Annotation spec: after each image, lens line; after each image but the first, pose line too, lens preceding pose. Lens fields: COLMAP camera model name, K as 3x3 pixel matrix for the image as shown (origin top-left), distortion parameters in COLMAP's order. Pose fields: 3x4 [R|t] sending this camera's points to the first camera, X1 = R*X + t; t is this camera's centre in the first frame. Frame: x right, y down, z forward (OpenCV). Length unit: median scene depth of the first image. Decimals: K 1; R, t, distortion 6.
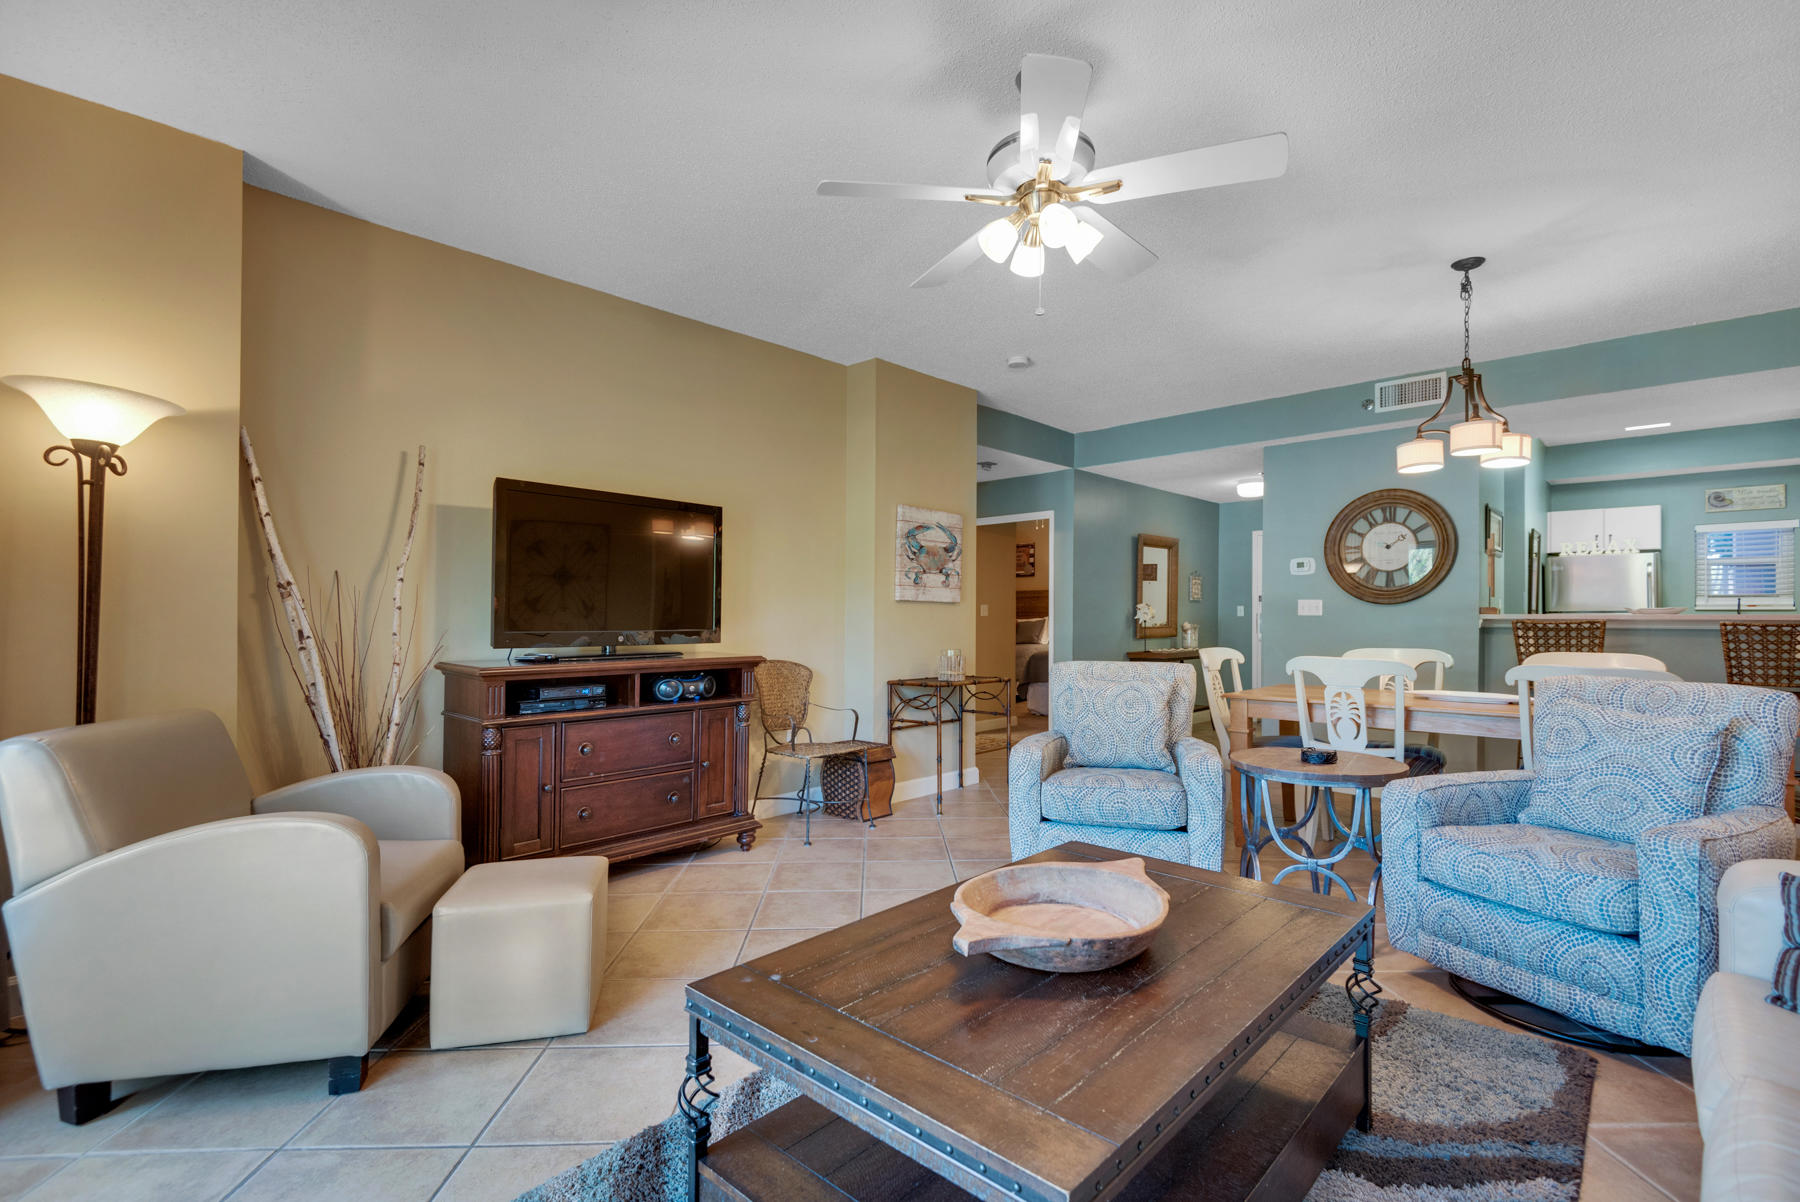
lens RADIAL K [[833.6, 0, 896.0], [0, 833.6, 616.9], [0, 0, 1]] dist [0.019653, -0.012986]
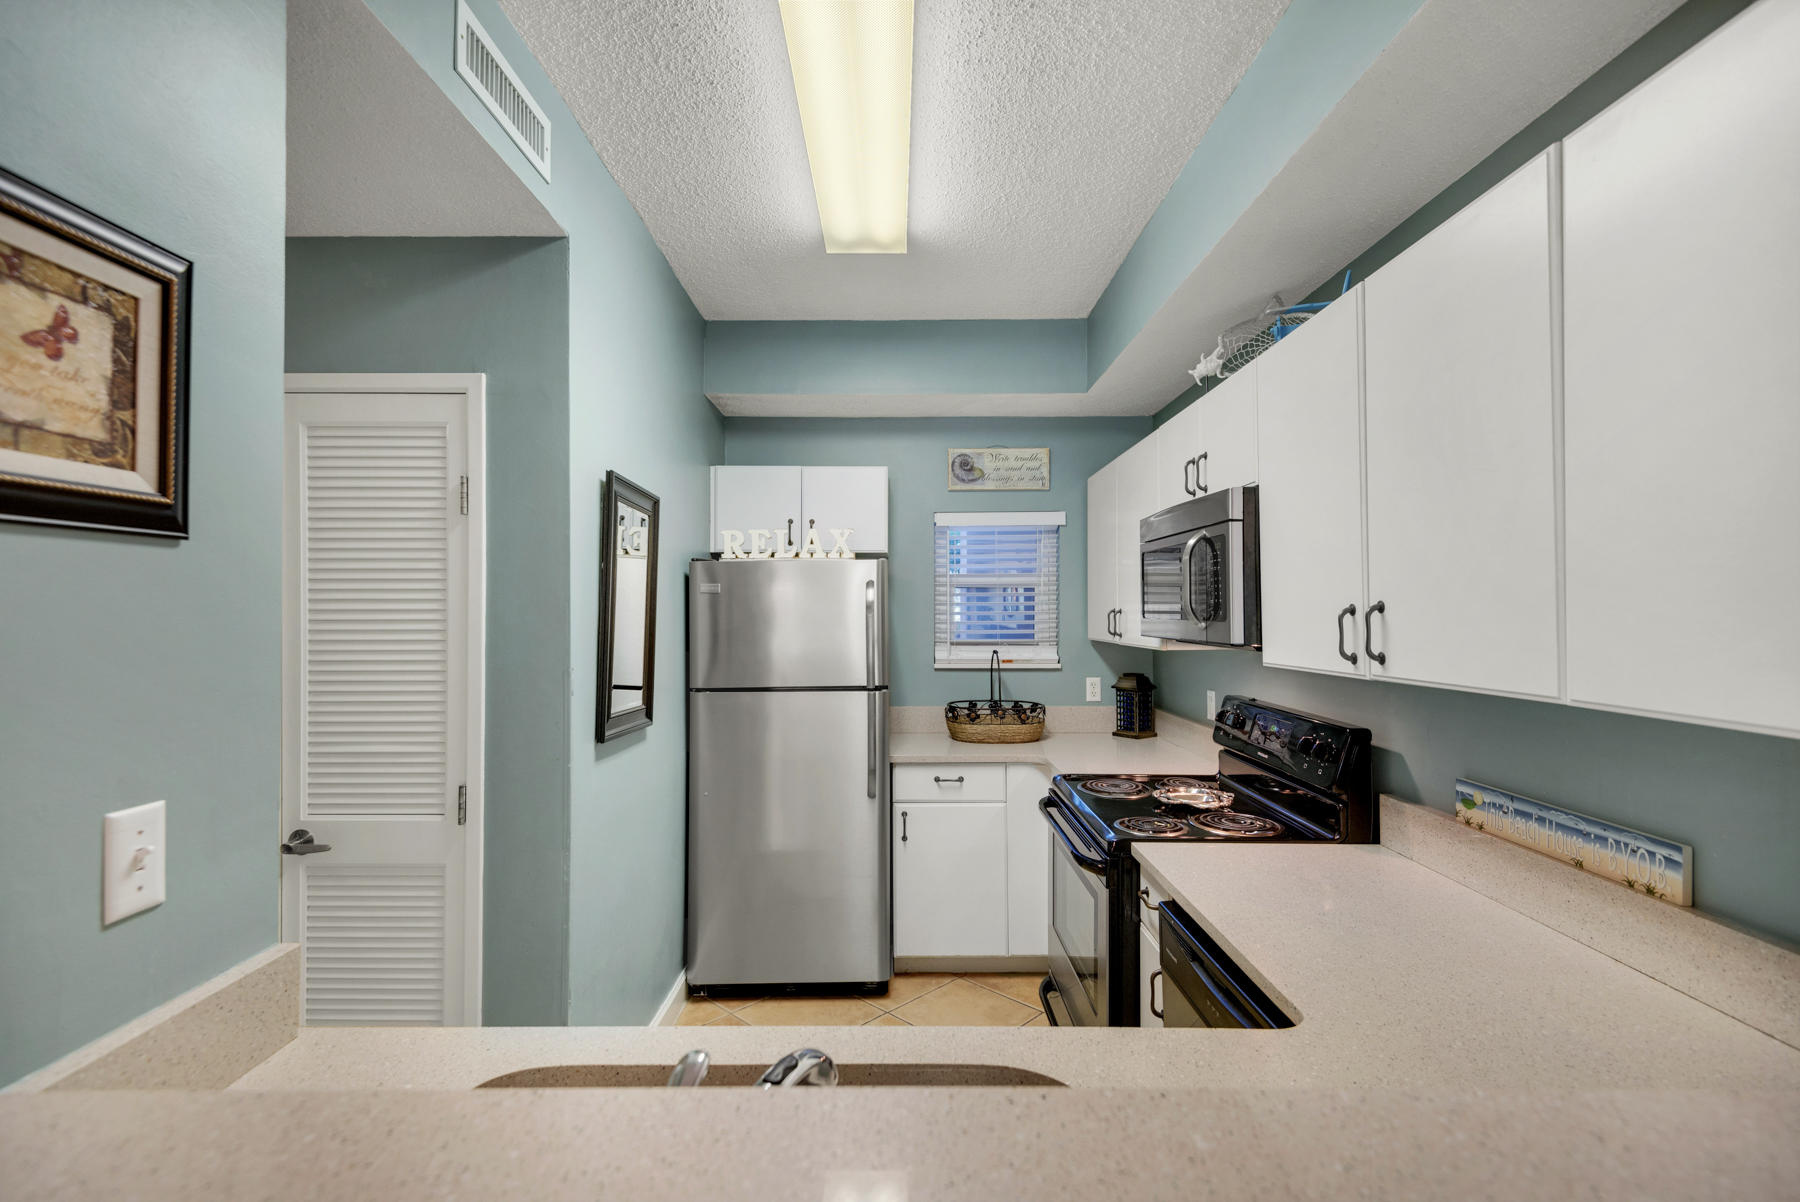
lens RADIAL K [[822.6, 0, 896.6], [0, 822.6, 597.2], [0, 0, 1]] dist [0.047800, -0.027931]
pose [[0.728132, 0.009923, 0.685365, 0.765821], [0.003741, 0.999823, -0.018450, -0.060348], [-0.685427, 0.015998, 0.727966, 0.846261]]
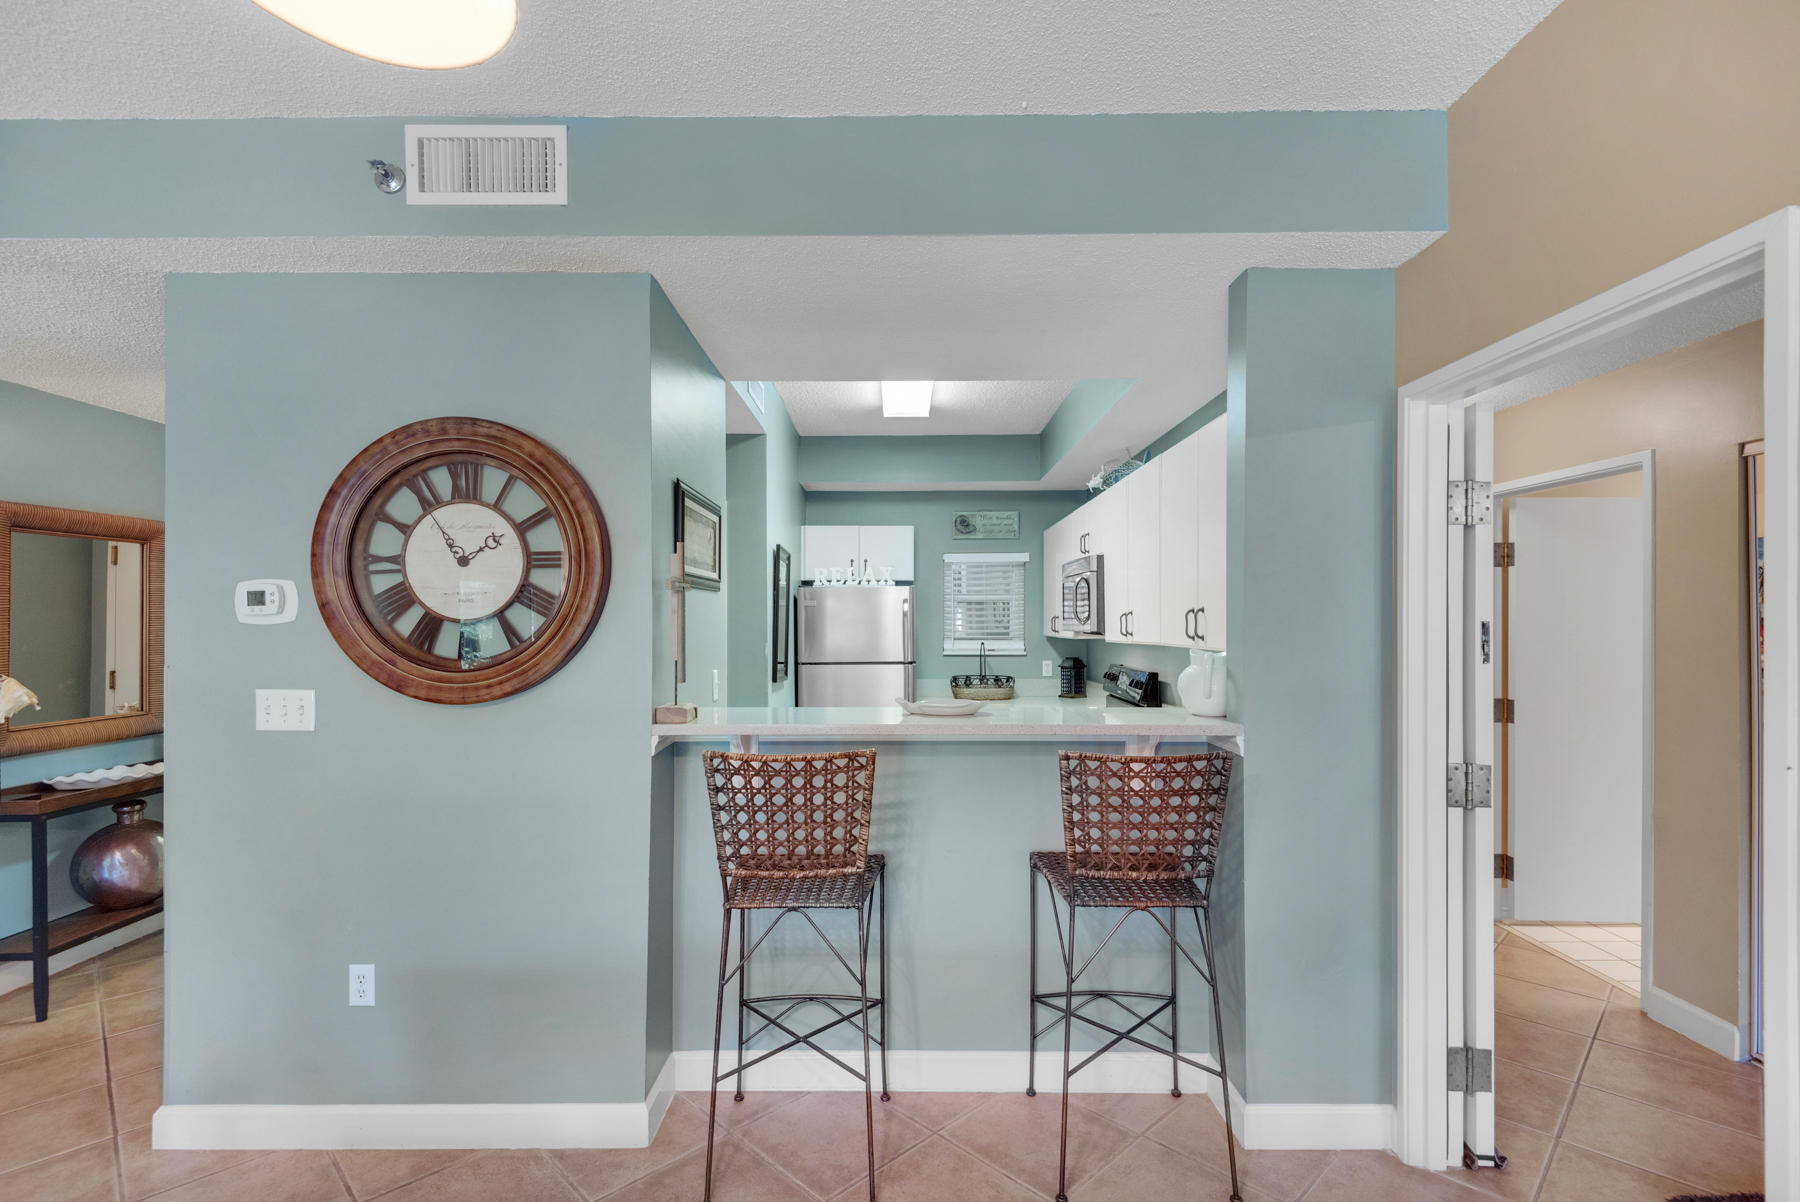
lens RADIAL K [[833.6, 0, 896.0], [0, 833.6, 616.9], [0, 0, 1]] dist [0.019653, -0.012986]
pose [[0.730128, 0.001957, 0.683308, 0.476264], [0.004376, 0.999962, -0.007539, -0.054173], [-0.683296, 0.008495, 0.730092, 0.578187]]
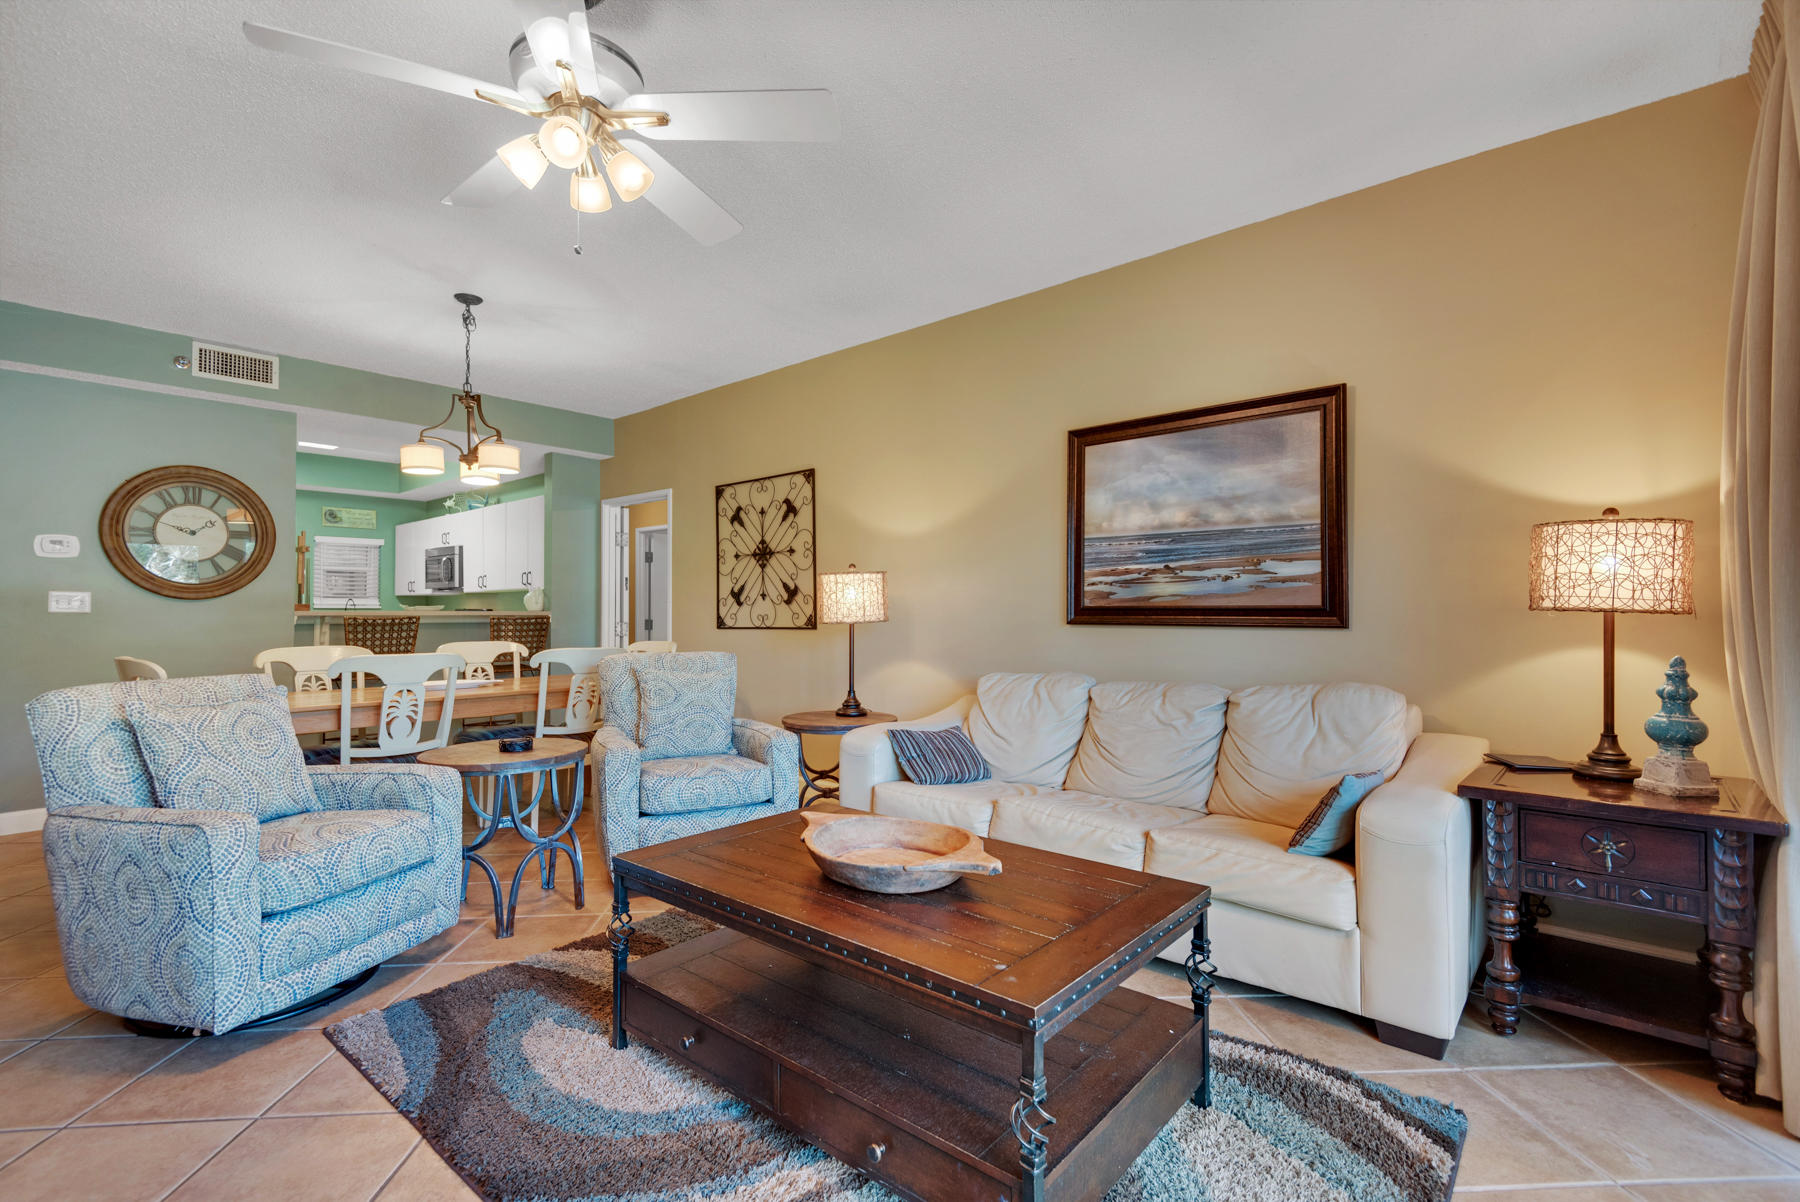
lens RADIAL K [[816.0, 0, 898.5], [0, 816.0, 615.2], [0, 0, 1]] dist [0.047075, -0.026678]
pose [[-0.038667, -0.003321, 0.999247, -0.304625], [0.005494, 0.999979, 0.003536, 0.001937], [-0.999237, 0.005626, -0.038648, 0.315102]]
